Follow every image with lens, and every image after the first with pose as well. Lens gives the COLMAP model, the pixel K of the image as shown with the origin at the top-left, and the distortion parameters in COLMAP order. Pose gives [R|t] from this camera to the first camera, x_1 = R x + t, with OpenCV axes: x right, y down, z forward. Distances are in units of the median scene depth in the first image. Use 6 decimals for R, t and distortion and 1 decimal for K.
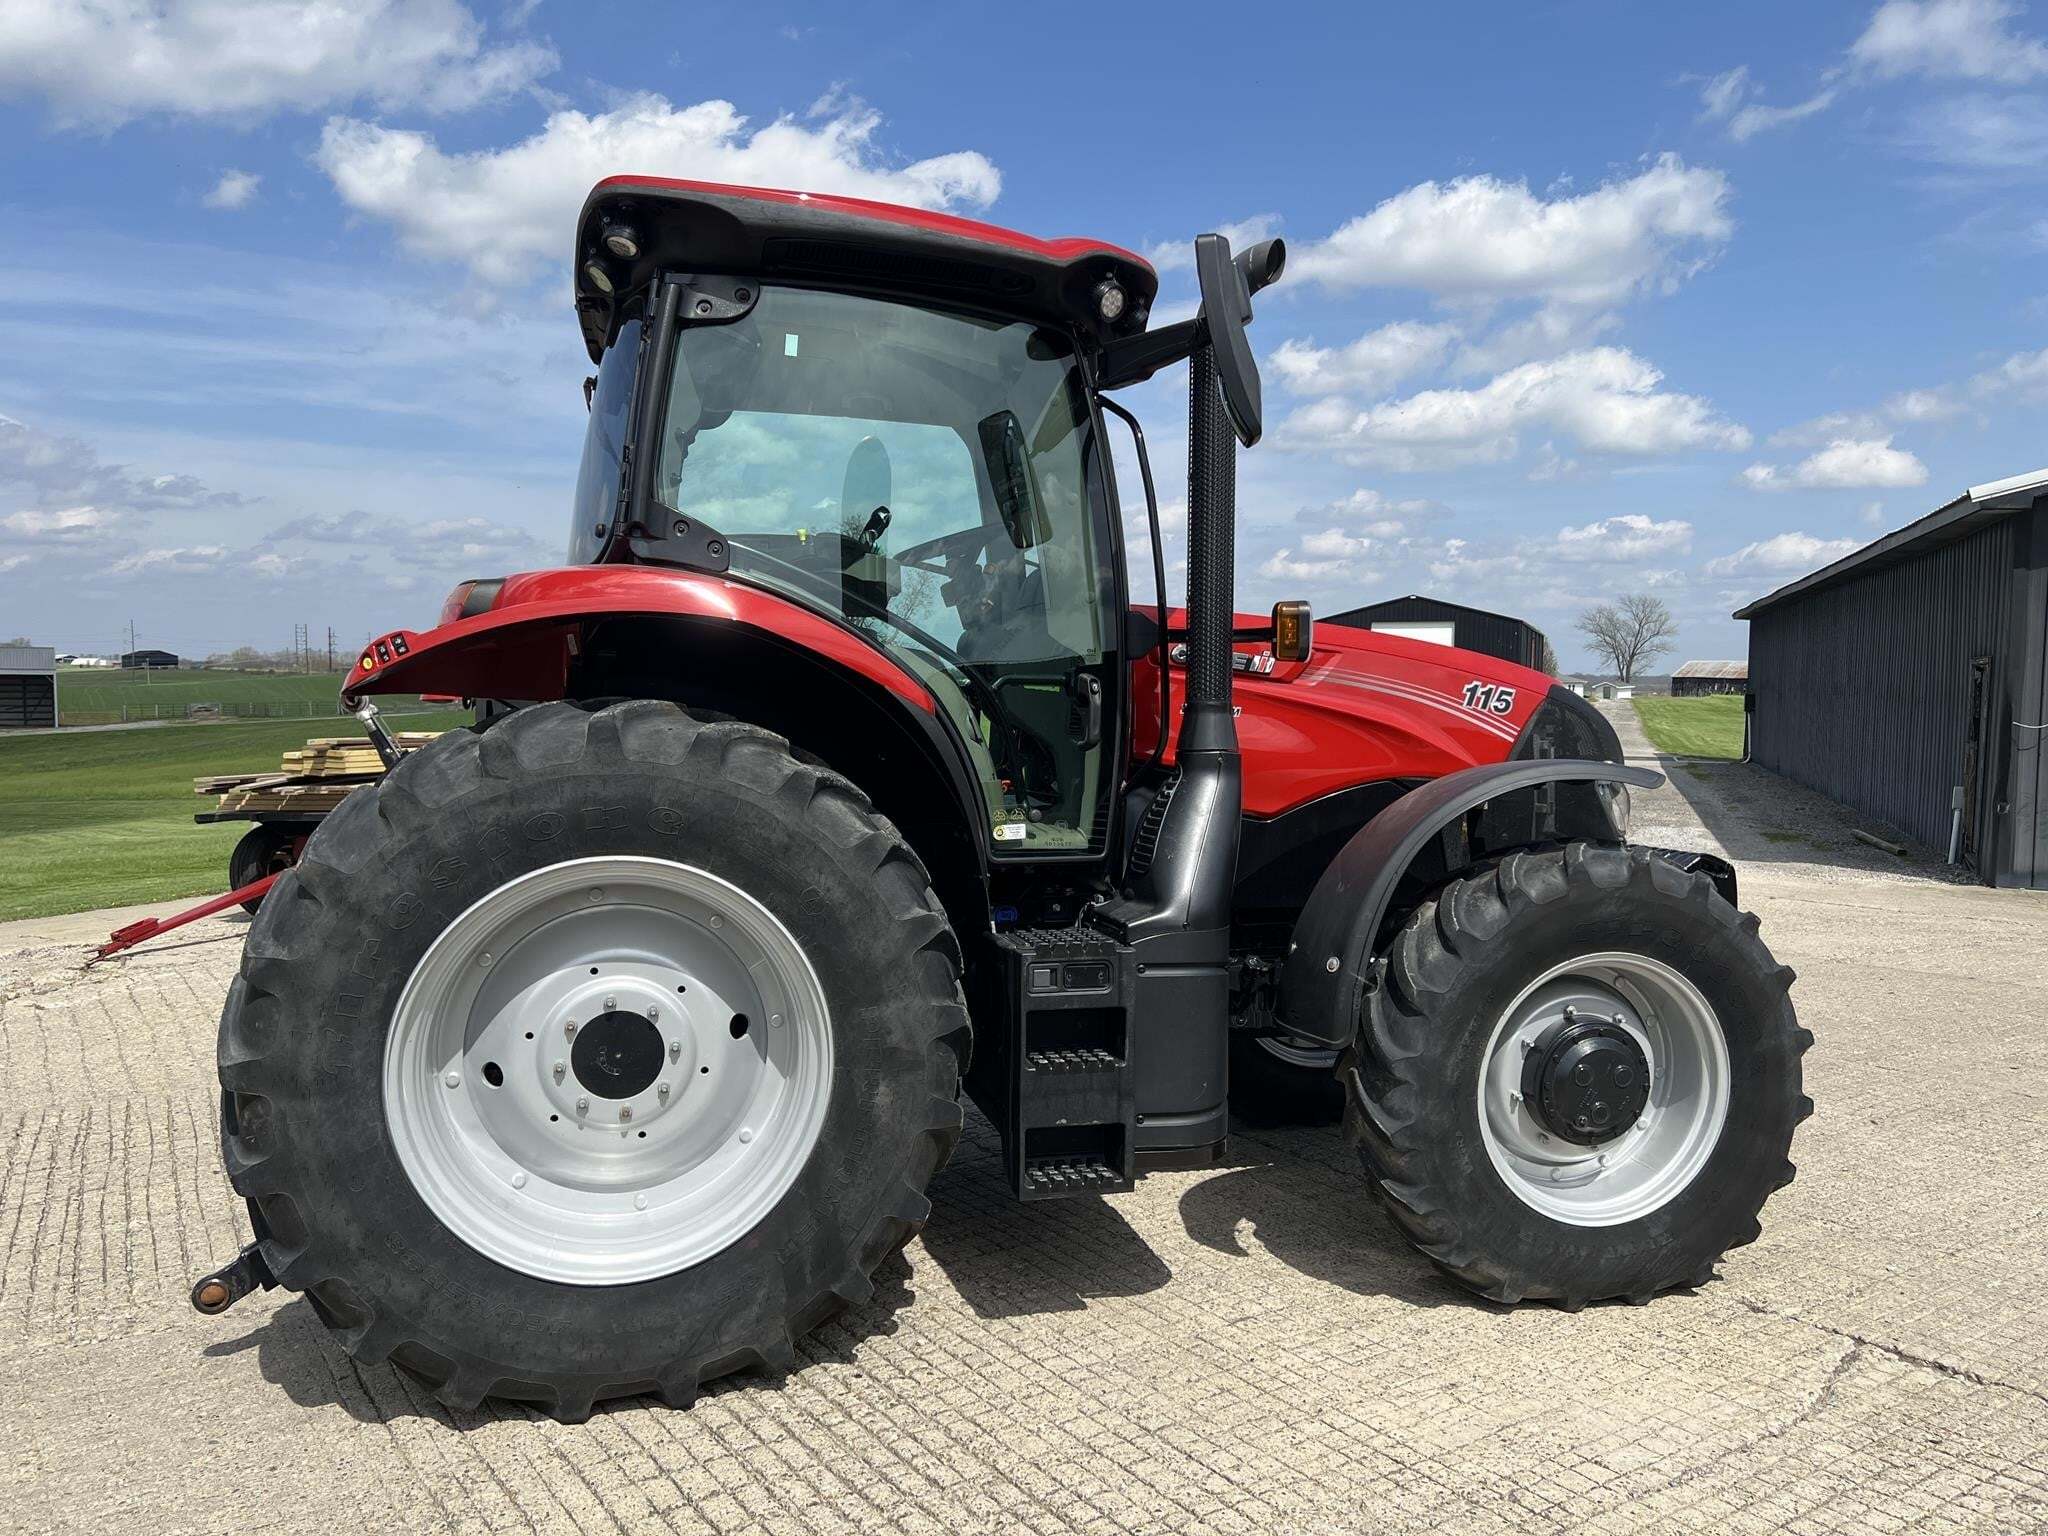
lens RADIAL K [[1528.7, 0, 1036.3], [0, 1528.7, 774.8], [0, 0, 1]] dist [0.049365, -0.064455]
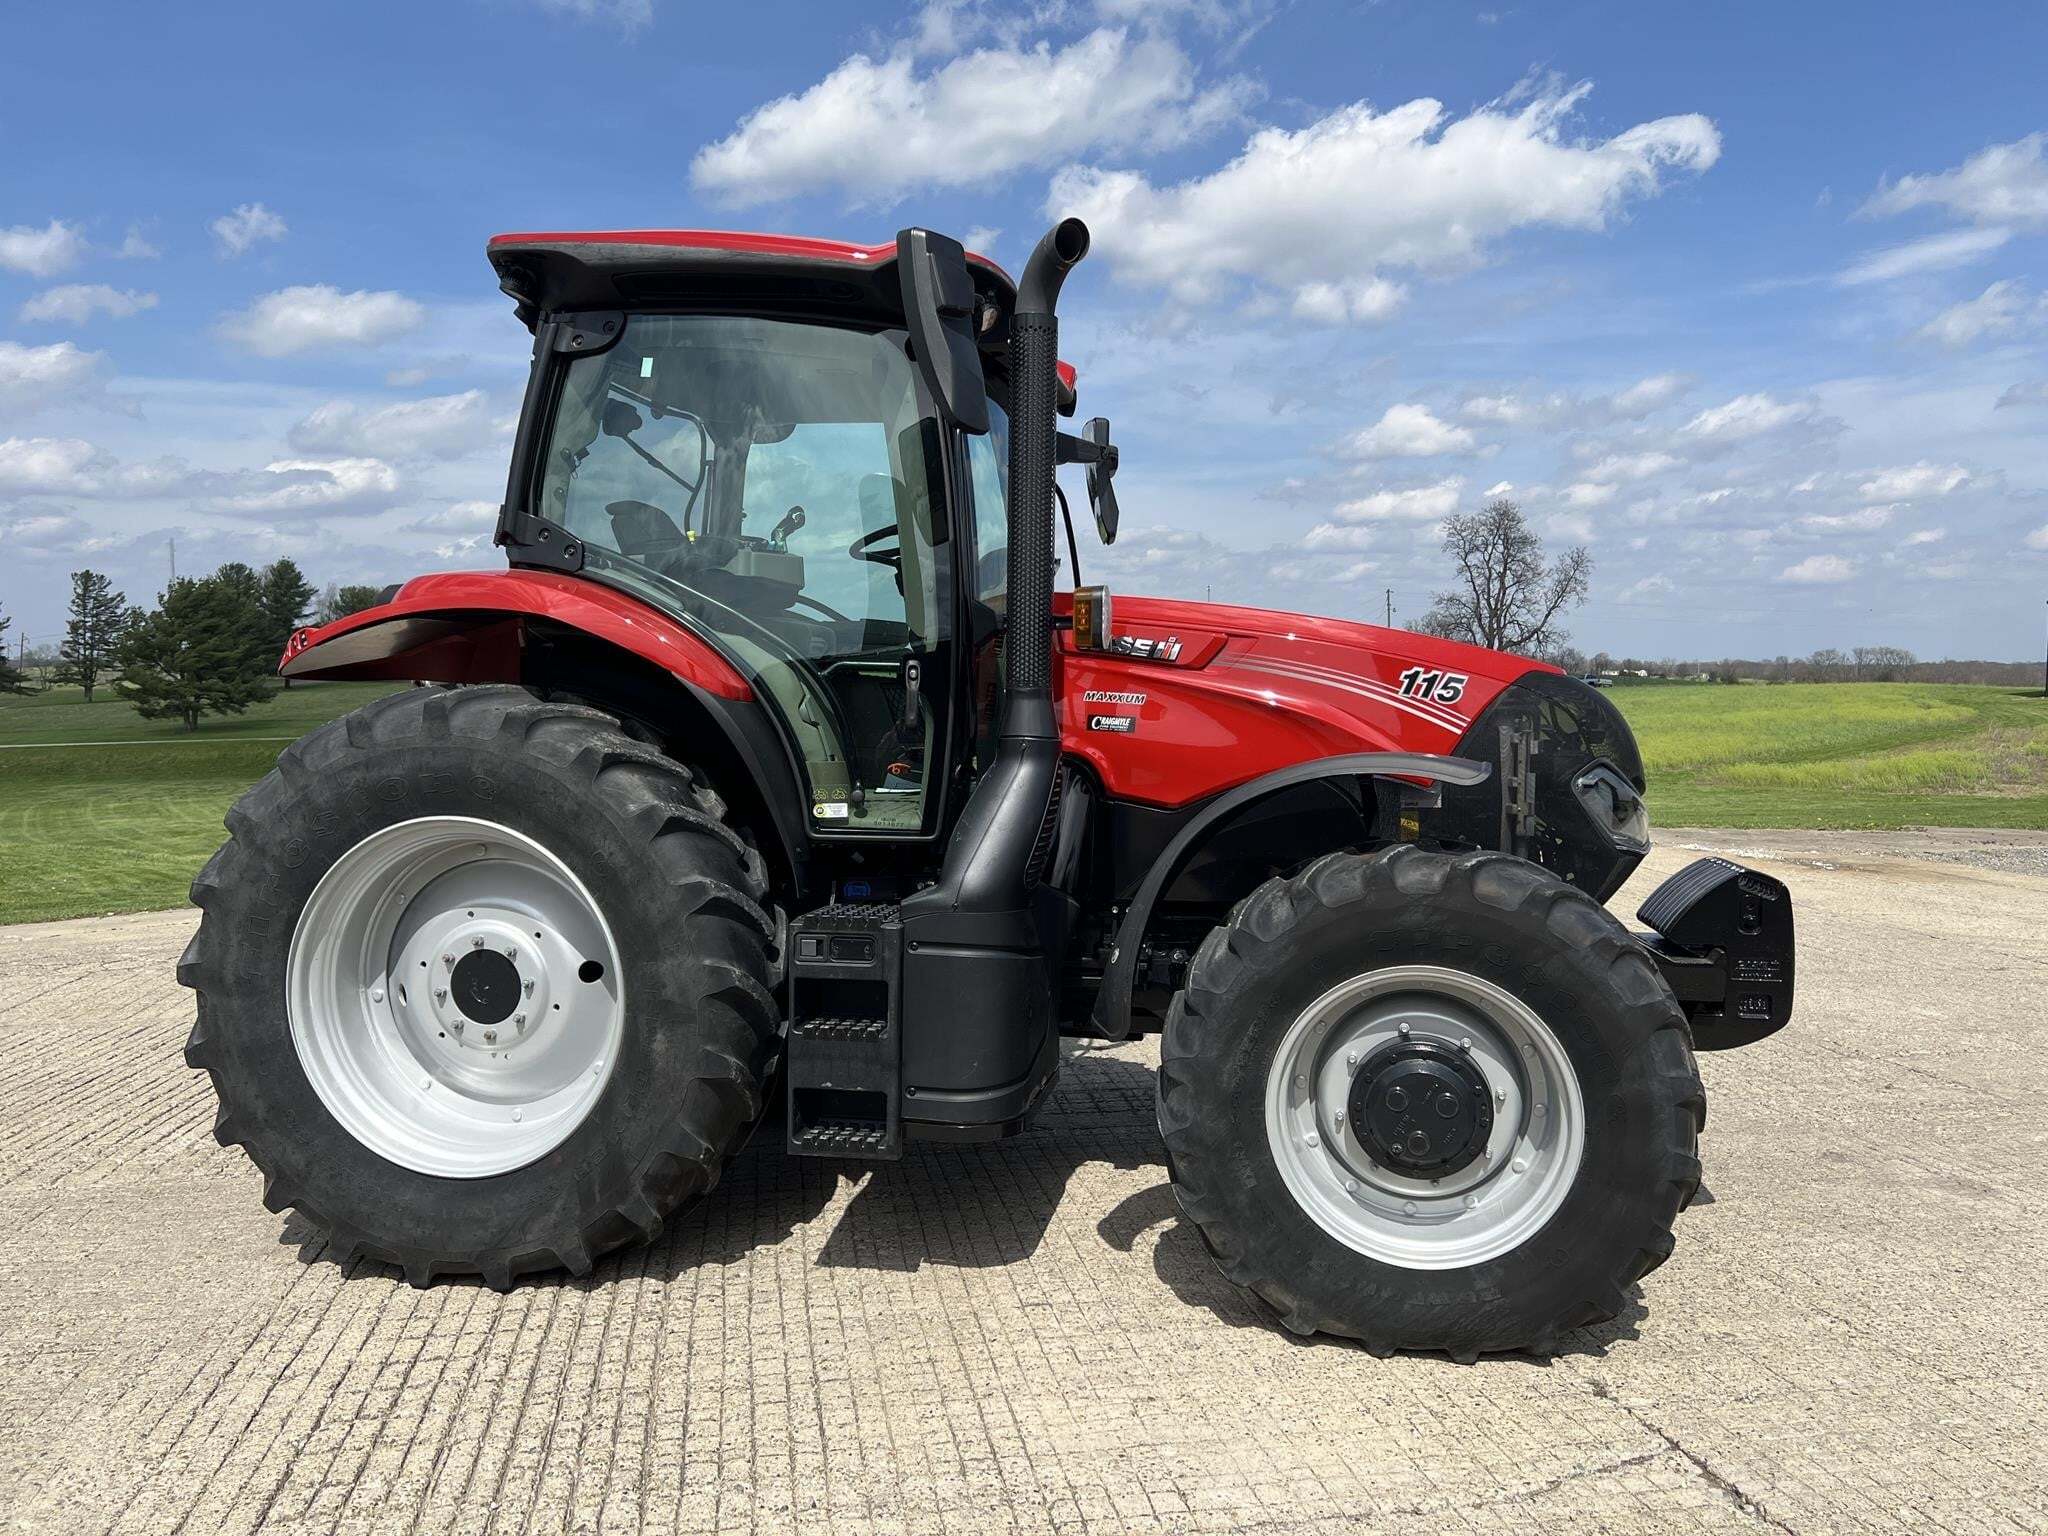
lens RADIAL K [[1528.7, 0, 1036.3], [0, 1528.7, 774.8], [0, 0, 1]] dist [0.049365, -0.064455]
pose [[0.913729, 0.024673, -0.405573, 0.586196], [-0.022362, 0.999695, 0.010437, -0.001416], [0.405707, -0.000467, 0.914003, 0.094723]]
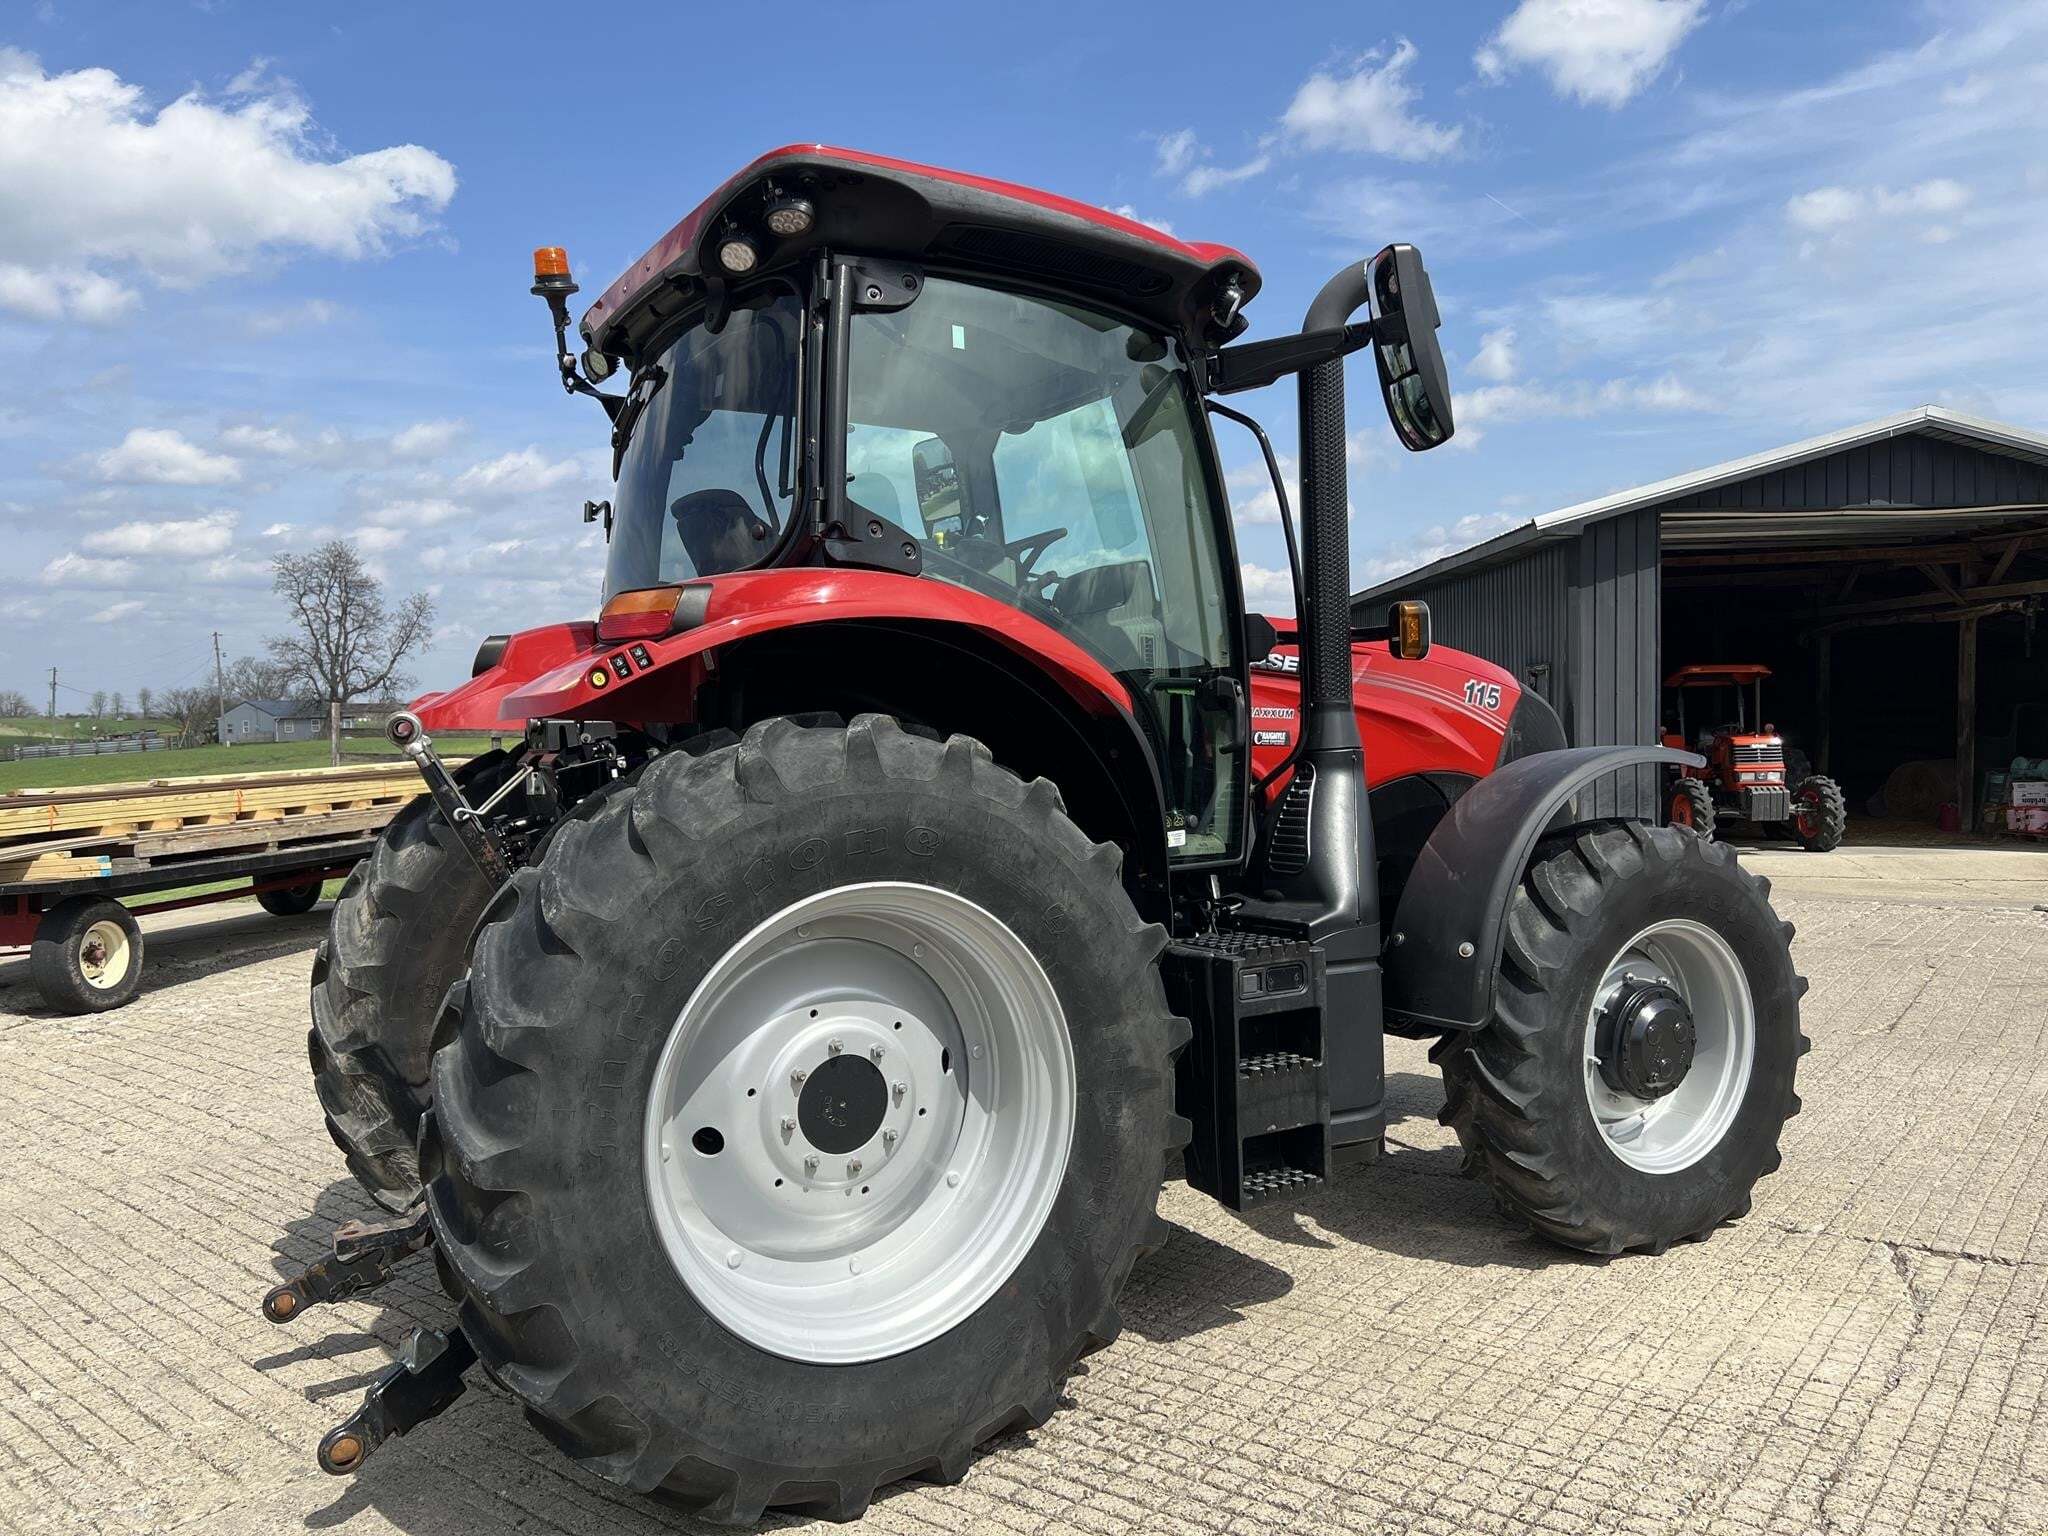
lens RADIAL K [[1552.5, 0, 1024.0], [0, 1552.5, 768.0], [0, 0, 1]] dist [0.066159, -0.082963]
pose [[0.952230, -0.041440, 0.302558, -0.440967], [0.048427, 0.998705, -0.015622, 0.003037], [-0.301519, 0.029527, 0.953003, 0.083042]]
